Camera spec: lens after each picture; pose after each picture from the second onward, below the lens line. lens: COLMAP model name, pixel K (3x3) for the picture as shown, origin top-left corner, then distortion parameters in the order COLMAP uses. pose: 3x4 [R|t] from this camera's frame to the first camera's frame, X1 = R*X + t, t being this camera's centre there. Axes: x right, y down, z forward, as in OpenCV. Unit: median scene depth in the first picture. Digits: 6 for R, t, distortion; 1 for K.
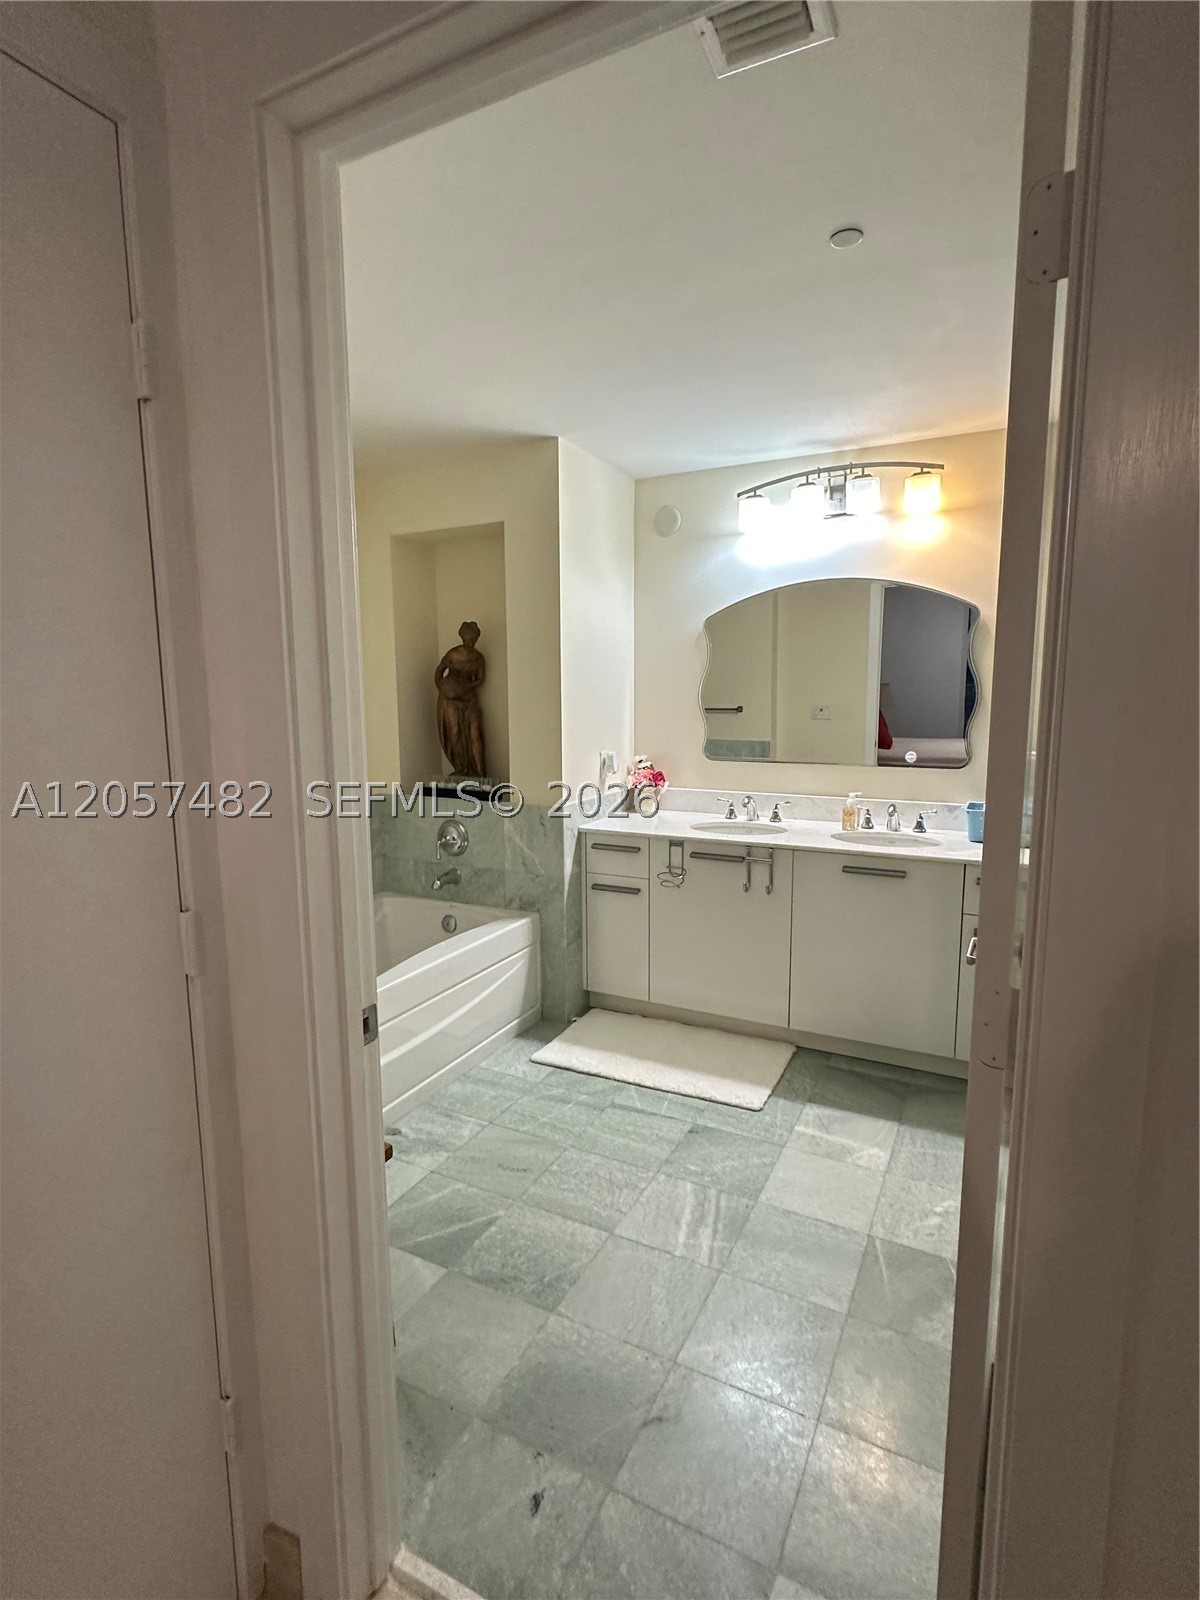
lens RADIAL K [[796.8, 0, 599.4], [0, 796.8, 799.0], [0, 0, 1]] dist [-0.003899, 0.001179]
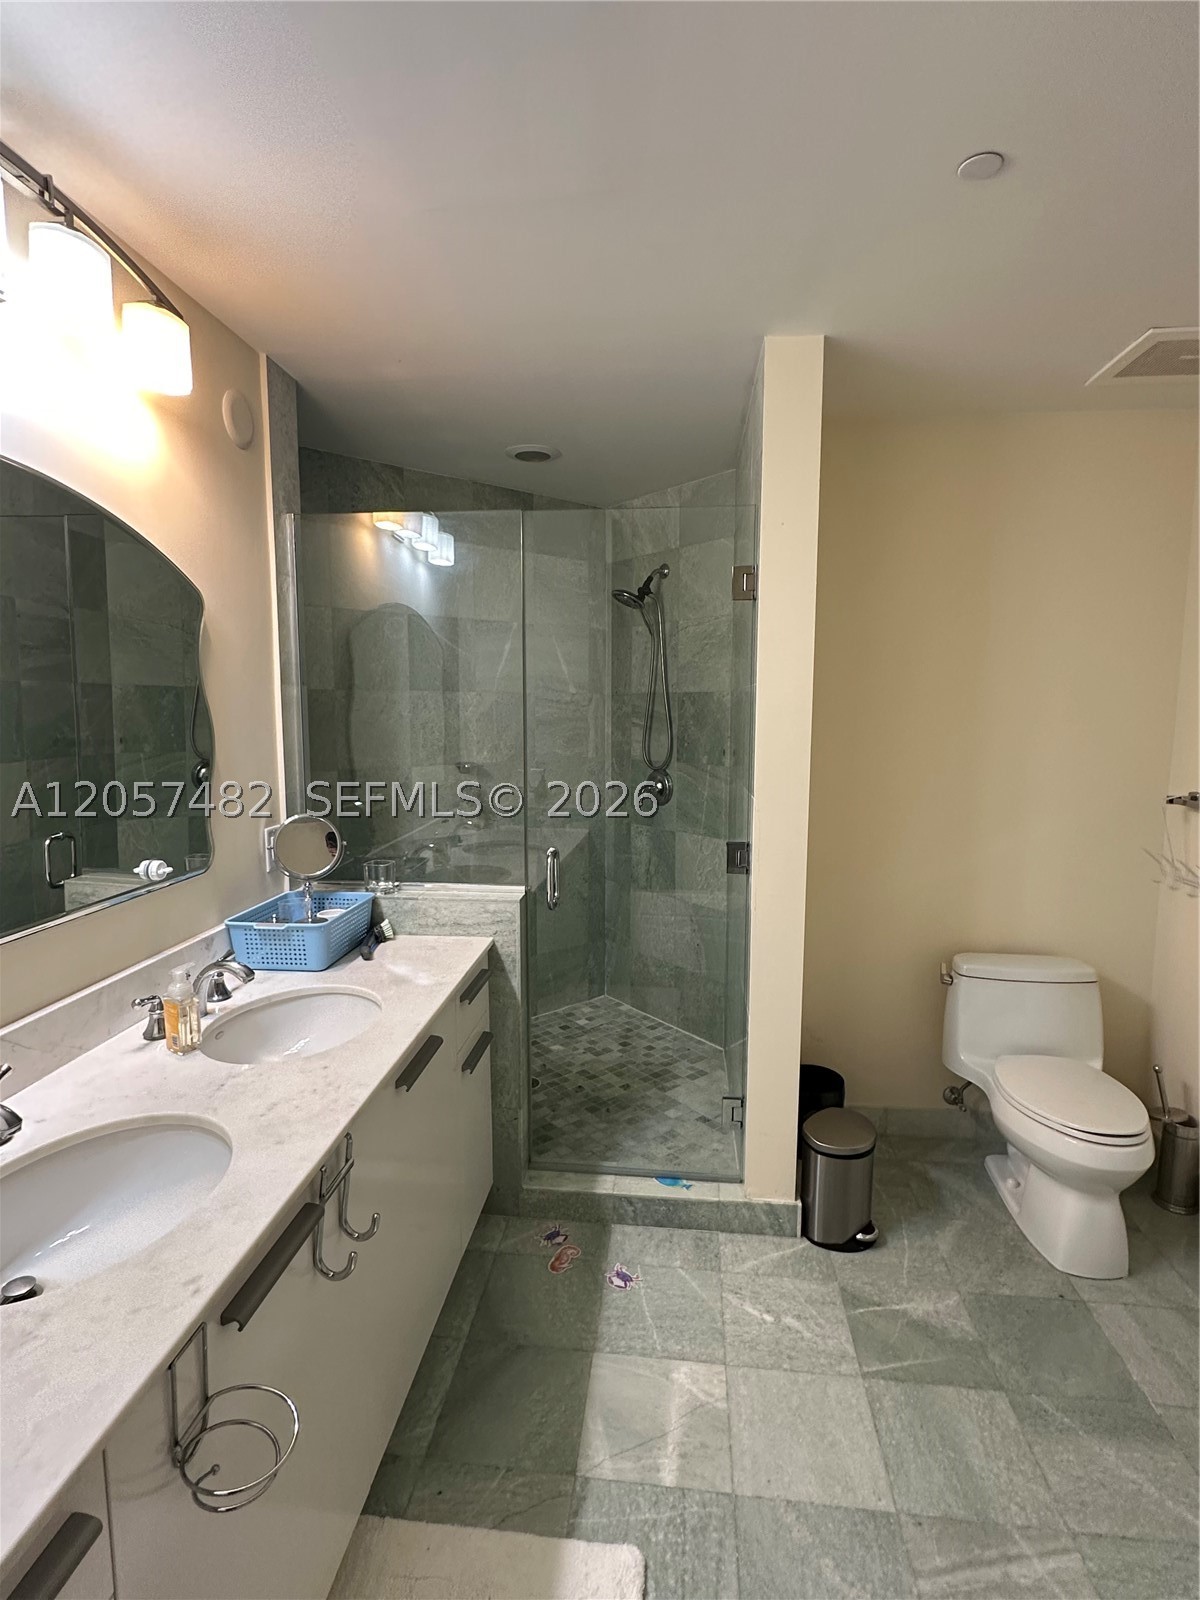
lens RADIAL K [[796.8, 0, 598.9], [0, 796.8, 800.0], [0, 0, 1]] dist [-0.003899, 0.001179]
pose [[-0.365492, -0.096438, 0.925805, -0.182119], [0.123877, 0.980731, 0.151064, -0.140670], [-0.922534, 0.169899, -0.346504, 0.929097]]
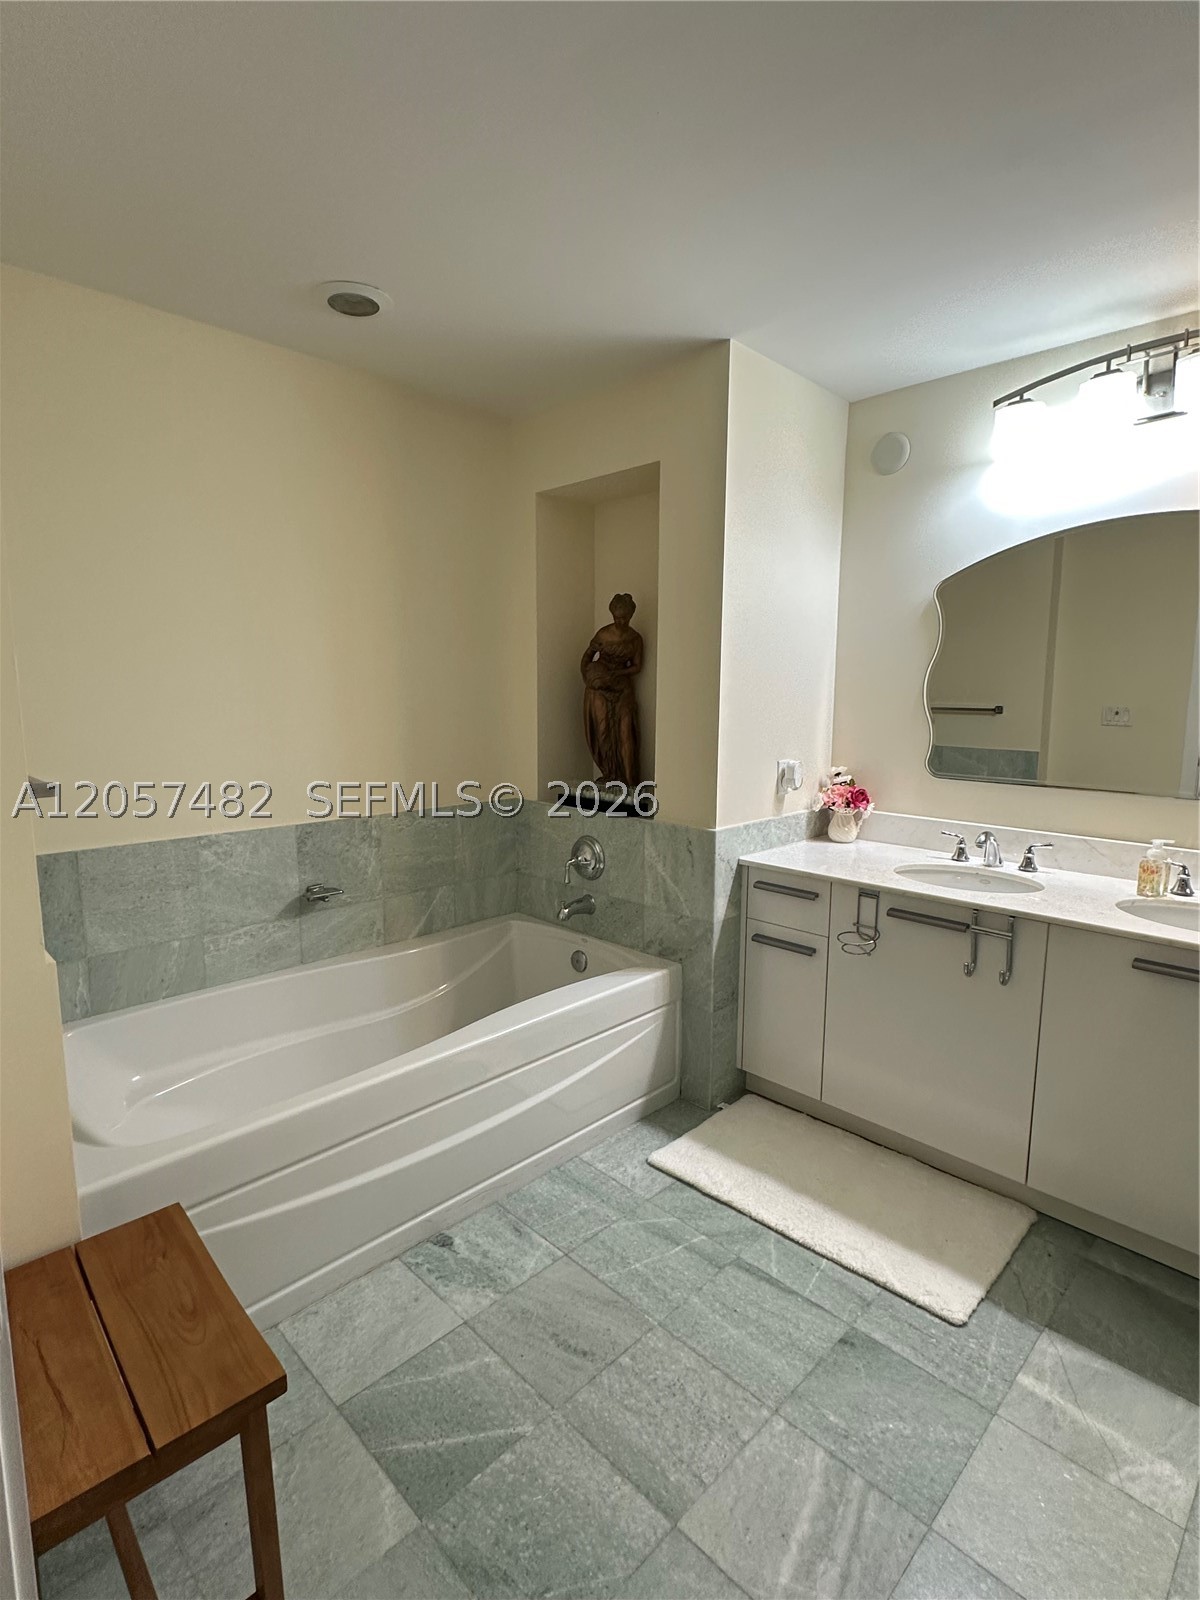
lens RADIAL K [[796.8, 0, 597.3], [0, 796.8, 797.4], [0, 0, 1]] dist [-0.003899, 0.001179]
pose [[0.951674, 0.054693, -0.302199, 0.075363], [-0.053739, 0.998489, 0.011477, -0.025349], [0.302371, 0.005318, 0.953176, 0.240211]]
